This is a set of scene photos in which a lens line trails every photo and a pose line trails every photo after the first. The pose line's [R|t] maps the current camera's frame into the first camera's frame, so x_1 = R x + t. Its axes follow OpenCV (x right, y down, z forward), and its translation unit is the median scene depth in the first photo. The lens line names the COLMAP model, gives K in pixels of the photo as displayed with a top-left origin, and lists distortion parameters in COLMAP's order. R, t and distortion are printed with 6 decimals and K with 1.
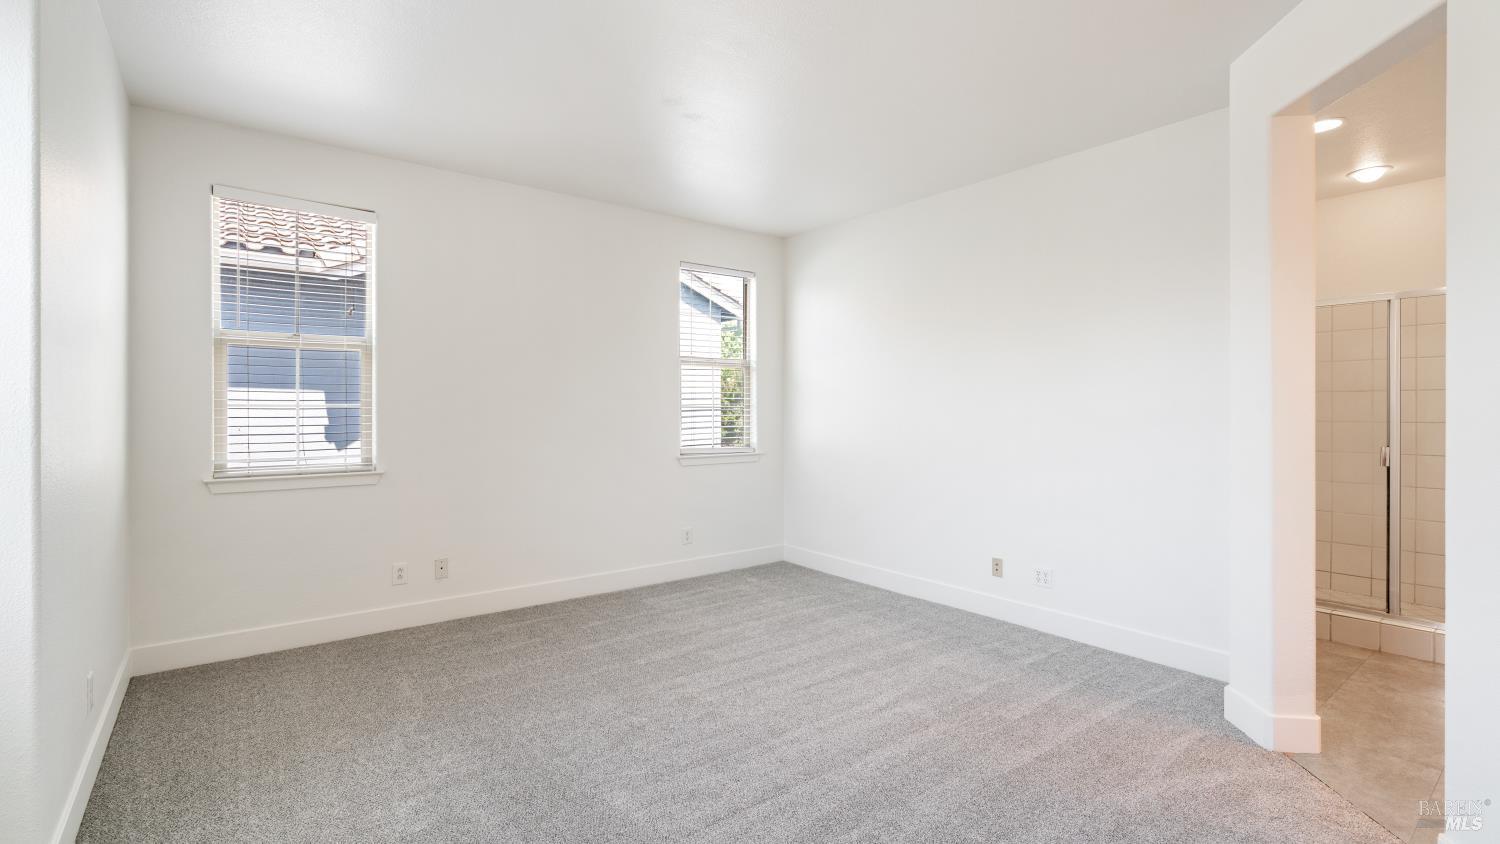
lens RADIAL K [[674.4, 0, 744.6], [0, 674.4, 417.5], [0, 0, 1]] dist [-0.001663, 0.000647]
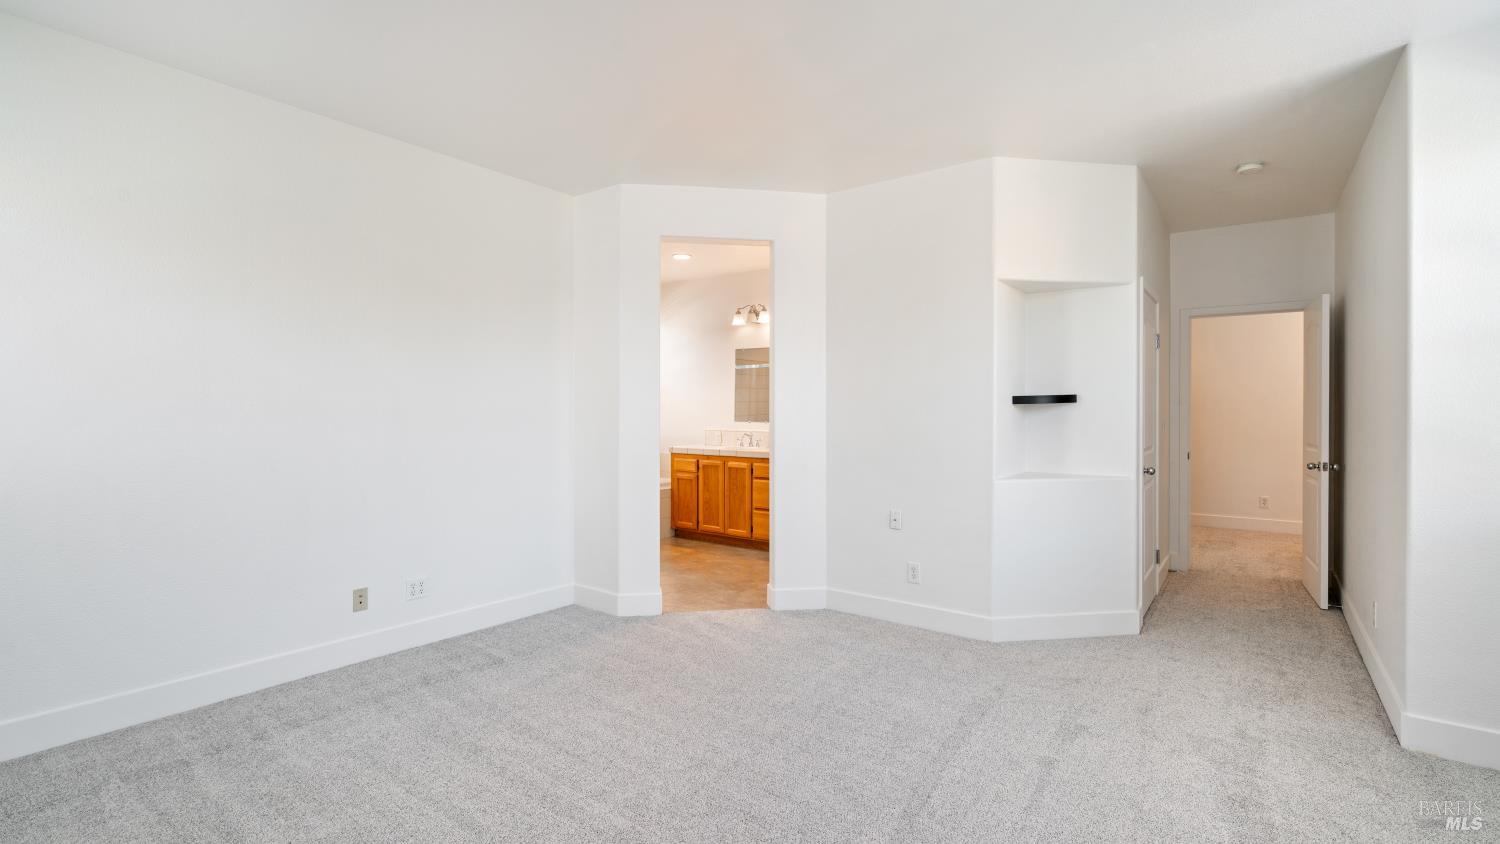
lens RADIAL K [[674.4, 0, 747.6], [0, 674.4, 421.6], [0, 0, 1]] dist [-0.001663, 0.000647]
pose [[-0.270826, -0.012442, 0.962548, -0.658244], [0.003480, 0.999897, 0.013904, -0.007208], [-0.962622, 0.007115, -0.270755, 0.918294]]
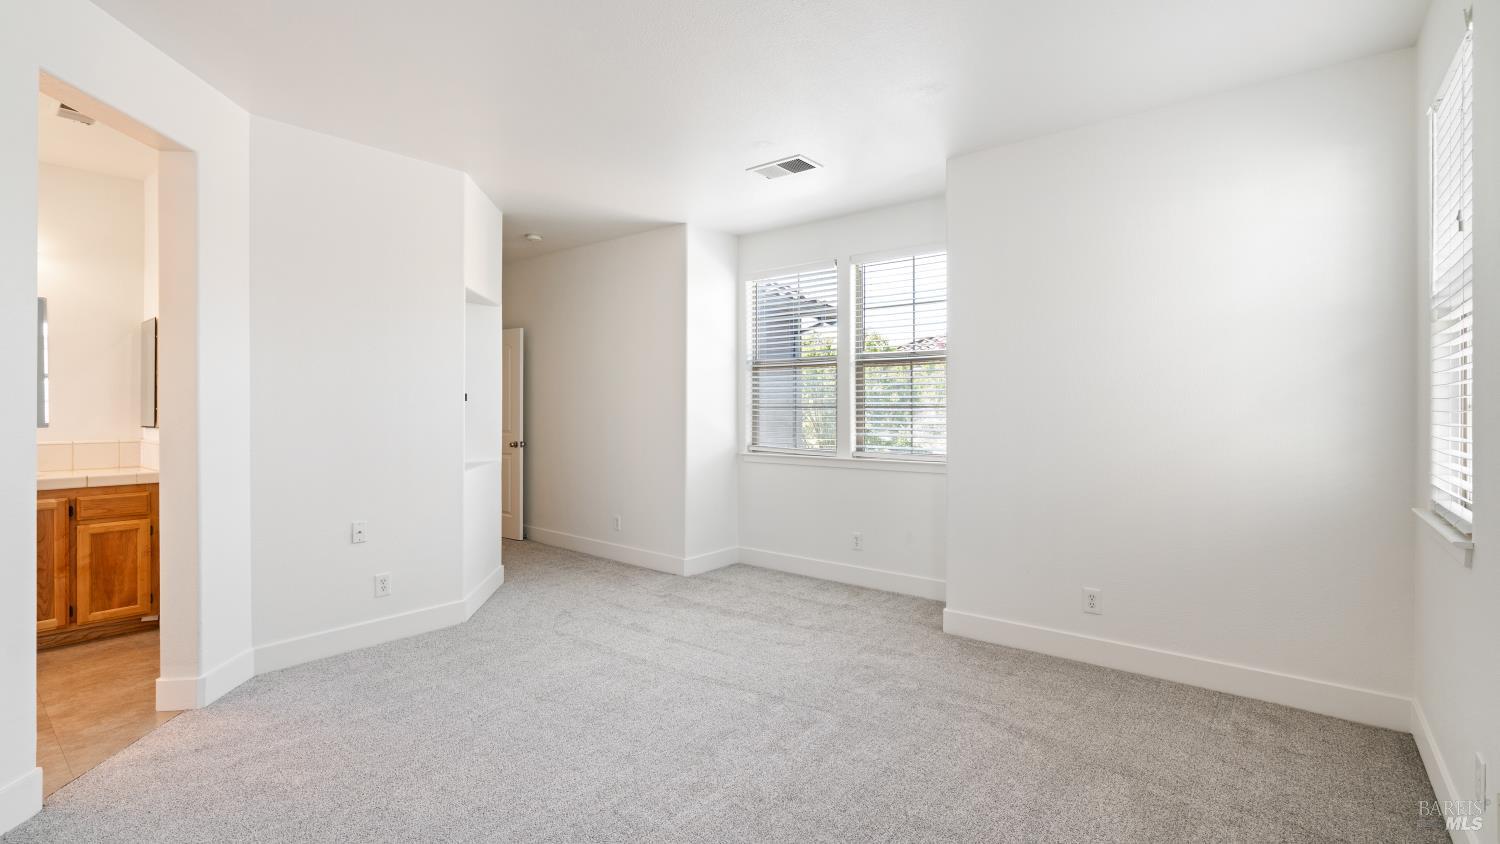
lens RADIAL K [[674.4, 0, 753.0], [0, 674.4, 409.0], [0, 0, 1]] dist [-0.001663, 0.000647]
pose [[-0.972115, -0.000578, -0.234505, 0.072032], [-0.002810, 0.999954, 0.009186, -0.017935], [0.234489, 0.009589, -0.972071, 1.505654]]
